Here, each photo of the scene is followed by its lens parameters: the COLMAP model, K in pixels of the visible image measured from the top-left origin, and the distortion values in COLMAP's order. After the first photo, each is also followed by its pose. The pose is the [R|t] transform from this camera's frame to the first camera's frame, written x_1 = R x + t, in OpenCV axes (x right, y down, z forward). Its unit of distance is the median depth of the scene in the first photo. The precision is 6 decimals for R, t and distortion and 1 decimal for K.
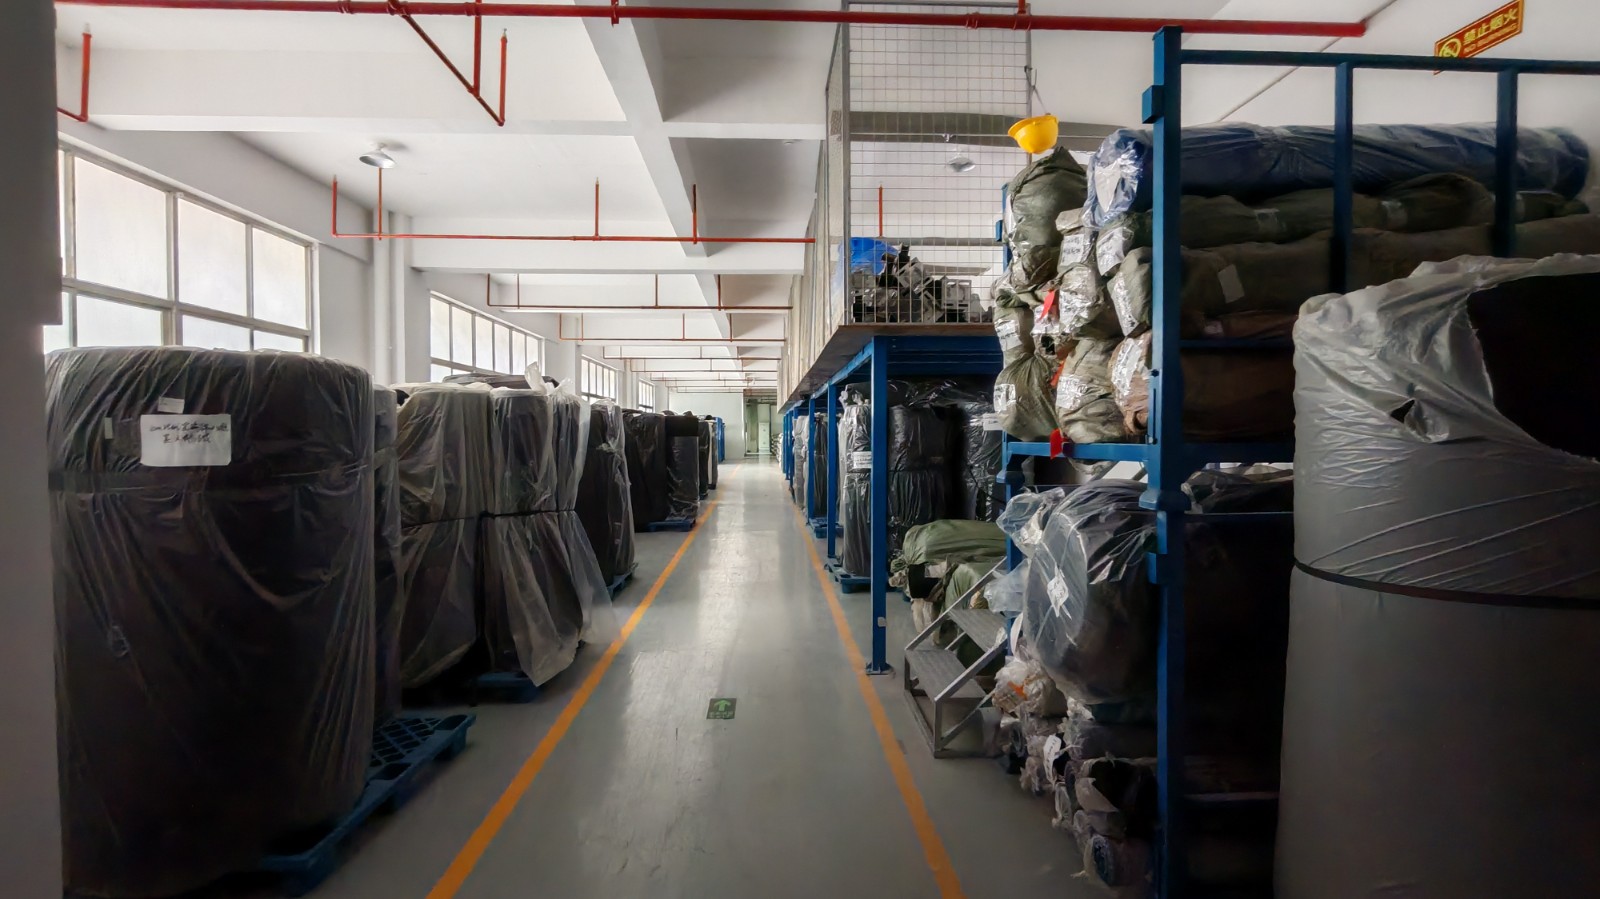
lens RADIAL K [[748.1, 0, 800.0], [0, 748.1, 449.5], [0, 0, 1]] dist [-0.001467, -0.000260]
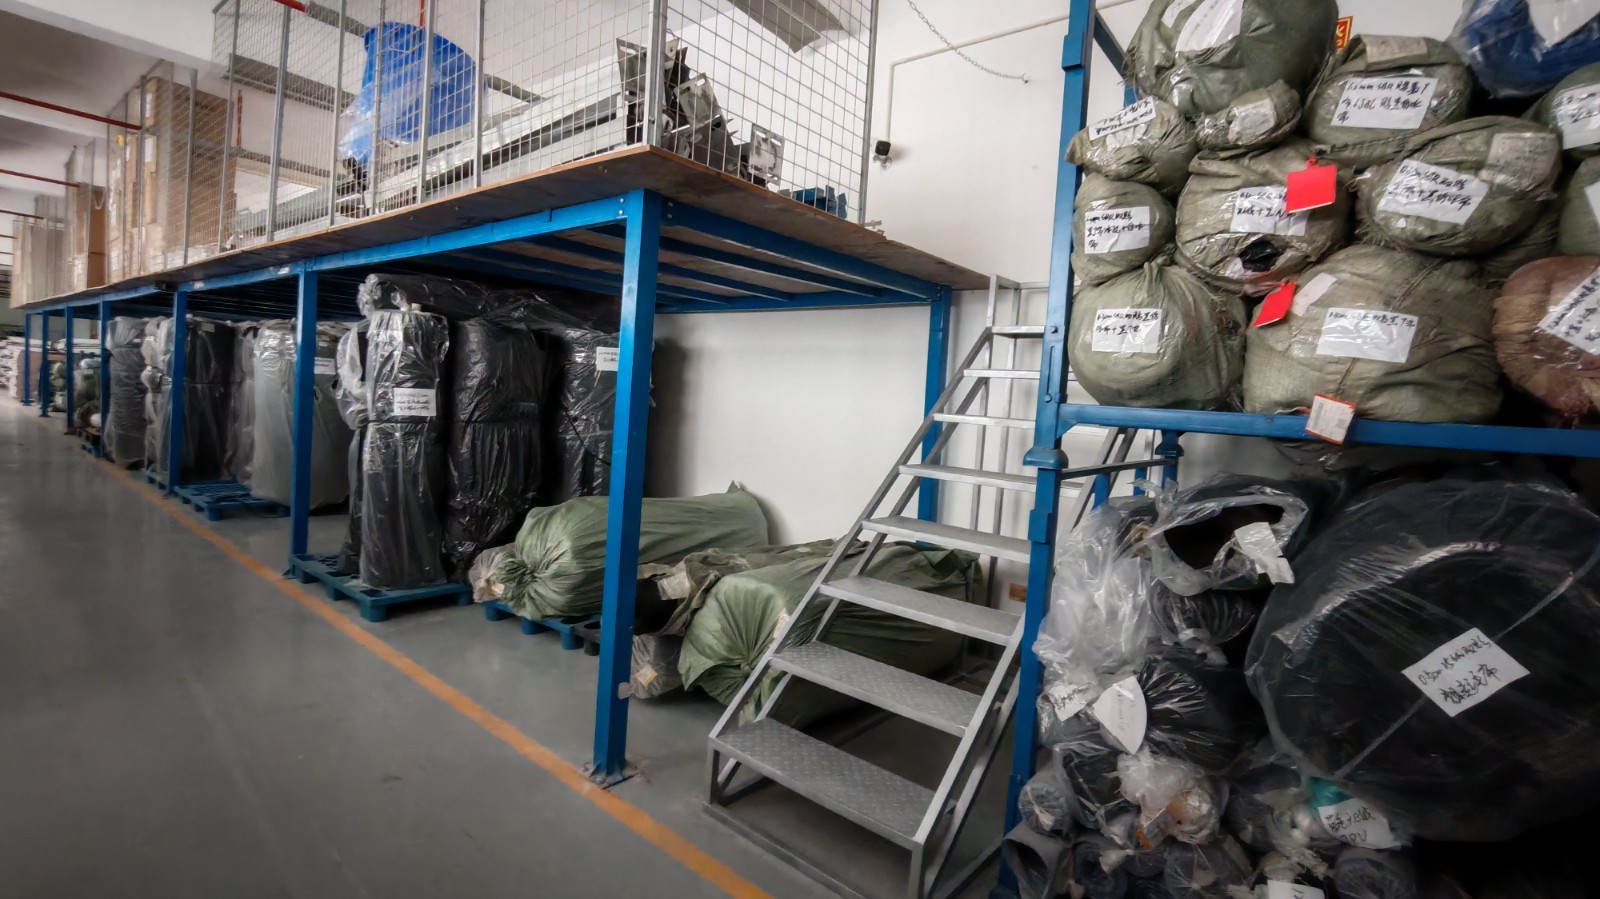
lens RADIAL K [[748.1, 0, 800.0], [0, 748.1, 449.5], [0, 0, 1]] dist [-0.001467, -0.000260]
pose [[0.677483, 0.001000, 0.735538, -0.152988], [-0.056007, 0.997166, 0.050231, 0.004240], [-0.733403, -0.075226, 0.675619, 0.350425]]
